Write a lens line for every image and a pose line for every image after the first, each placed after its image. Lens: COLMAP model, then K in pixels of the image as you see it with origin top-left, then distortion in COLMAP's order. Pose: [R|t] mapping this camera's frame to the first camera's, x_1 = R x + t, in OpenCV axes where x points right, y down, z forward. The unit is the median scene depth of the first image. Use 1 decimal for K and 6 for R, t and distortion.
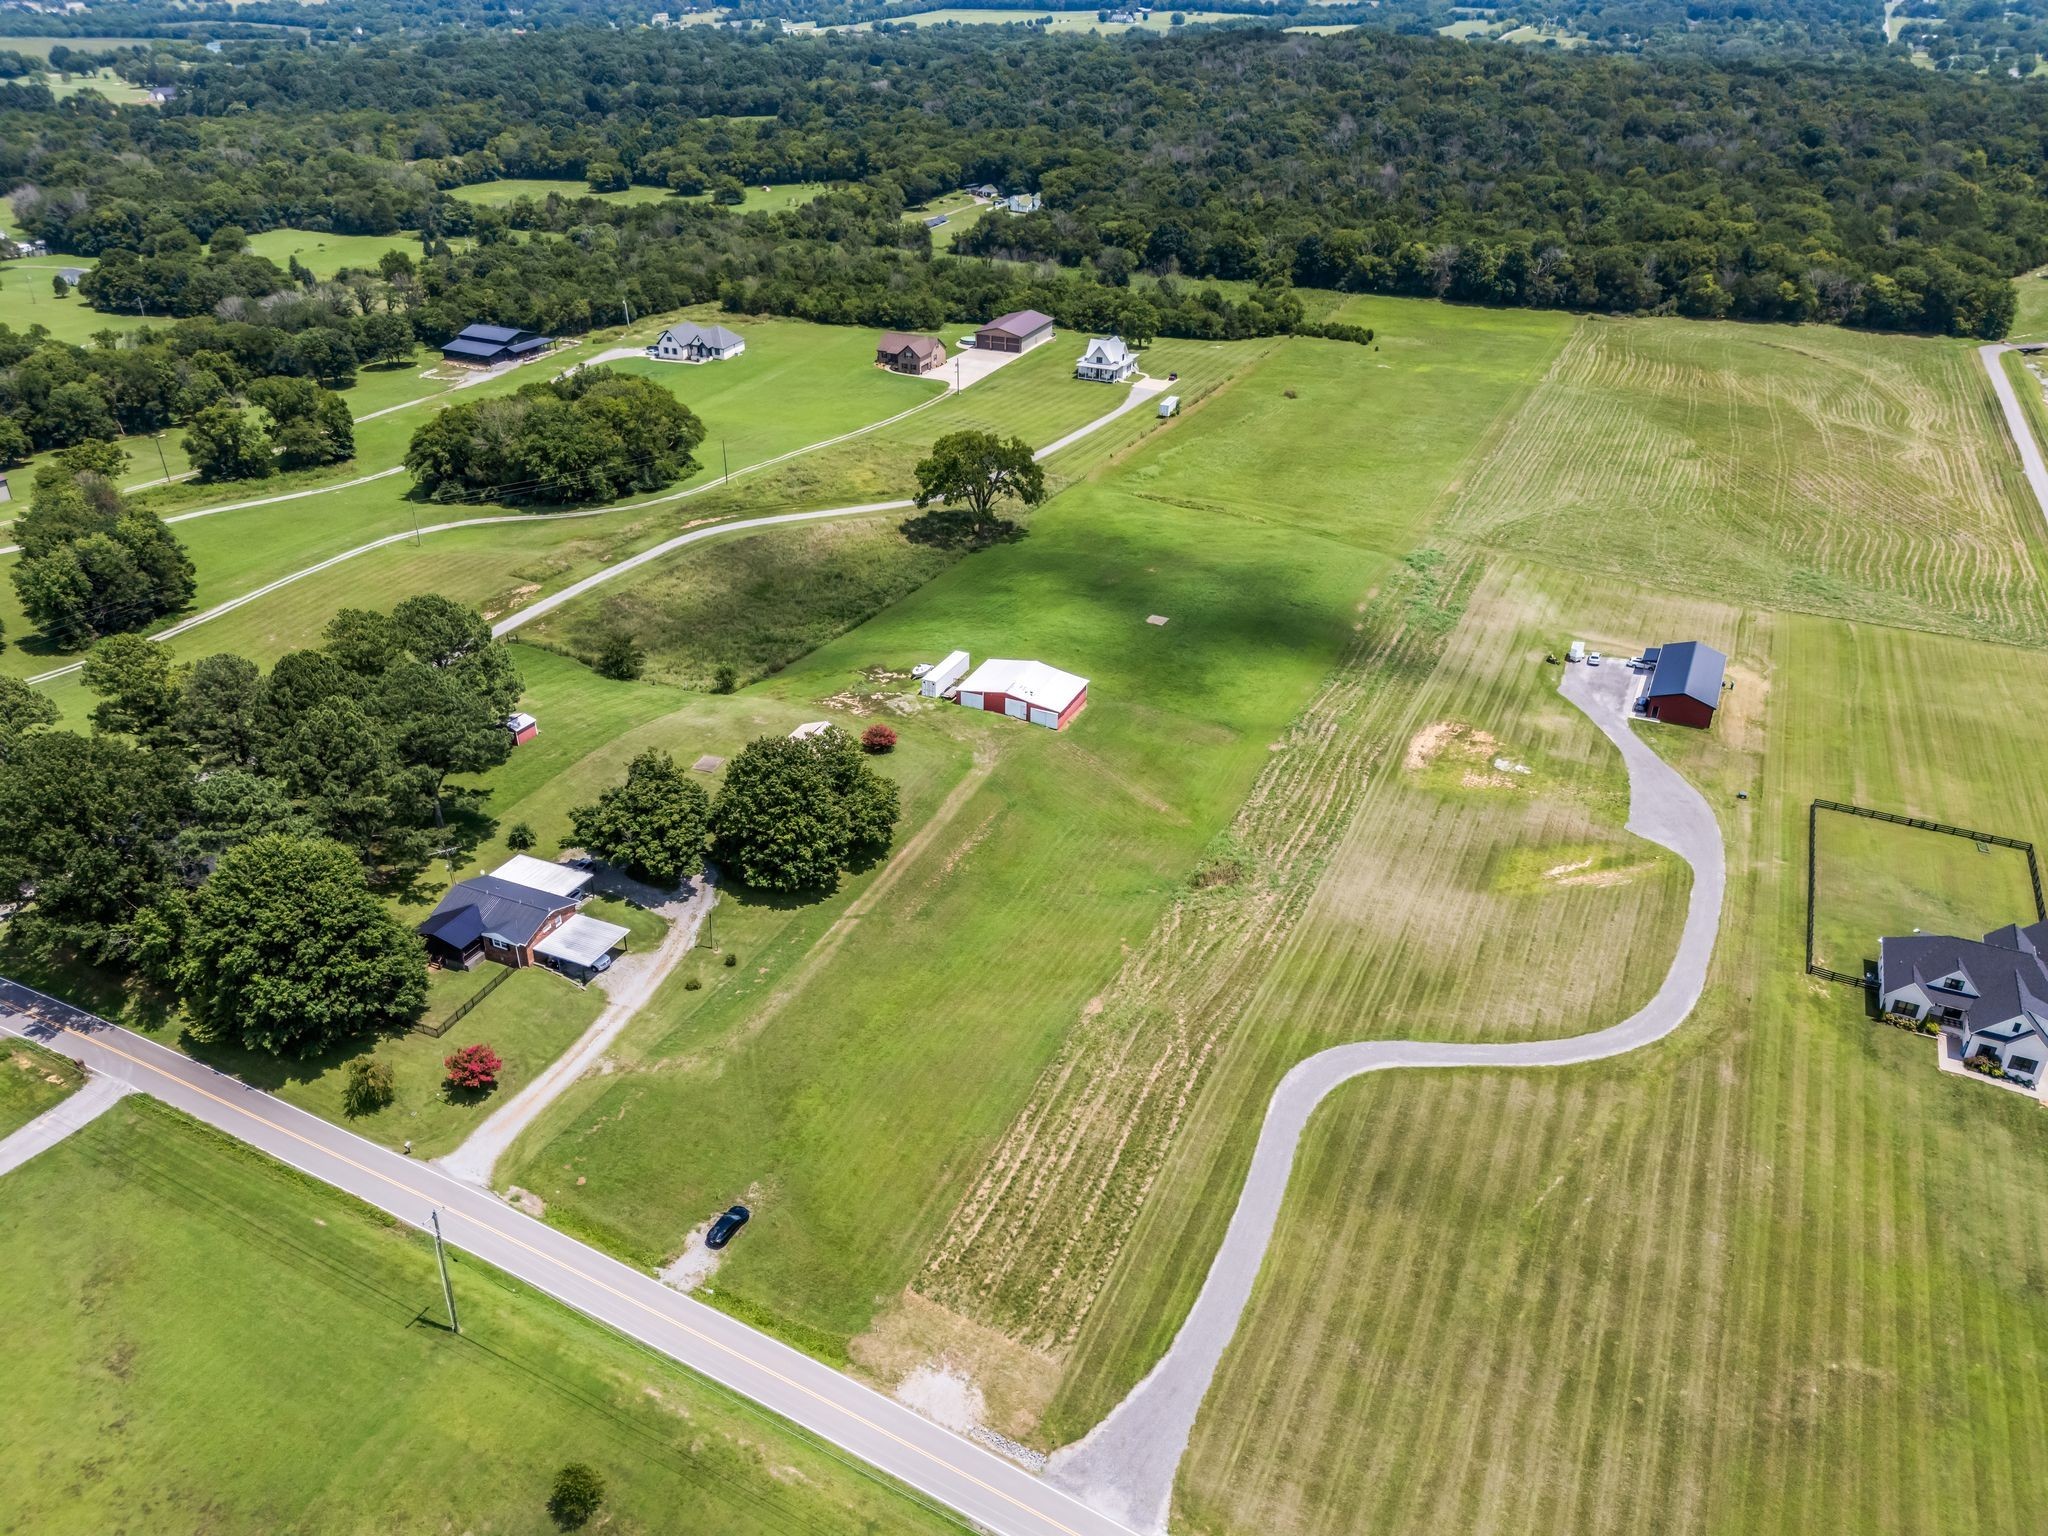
lens RADIAL K [[1512.4, 0, 1021.7], [0, 1512.4, 762.1], [0, 0, 1]] dist [0.067220, -0.067191]
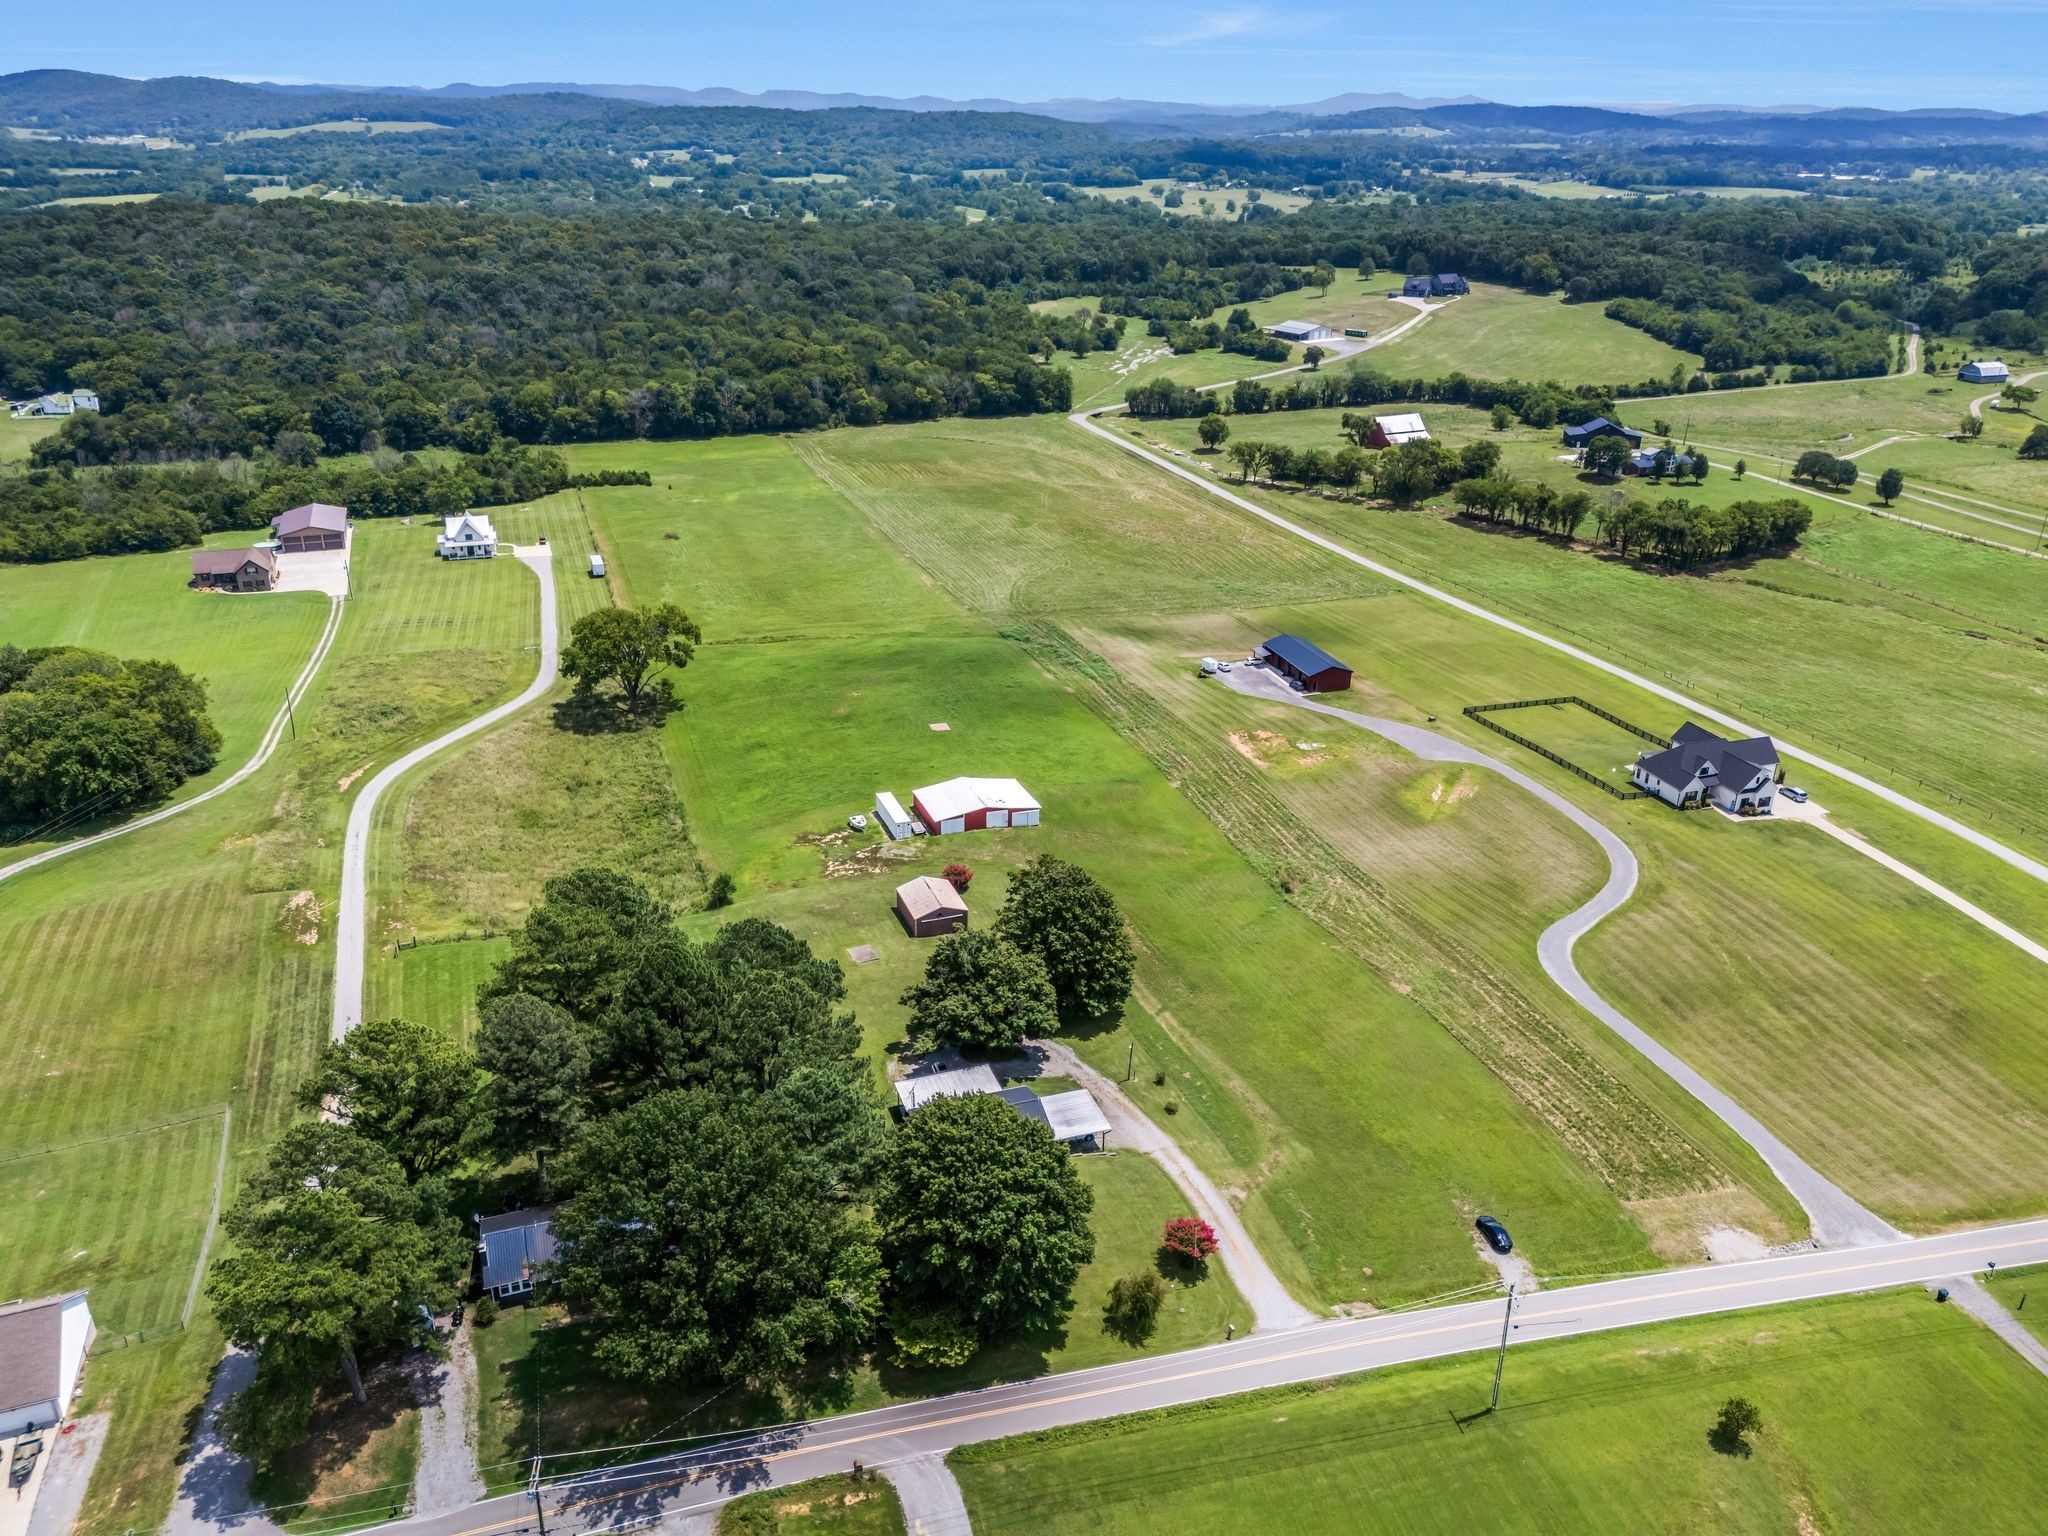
lens RADIAL K [[1512.4, 0, 1021.7], [0, 1512.4, 762.1], [0, 0, 1]] dist [0.067220, -0.067191]
pose [[0.727958, -0.270923, 0.629824, -0.325488], [0.325468, 0.945066, 0.030346, -0.050607], [-0.603446, 0.182897, 0.776145, 0.088762]]
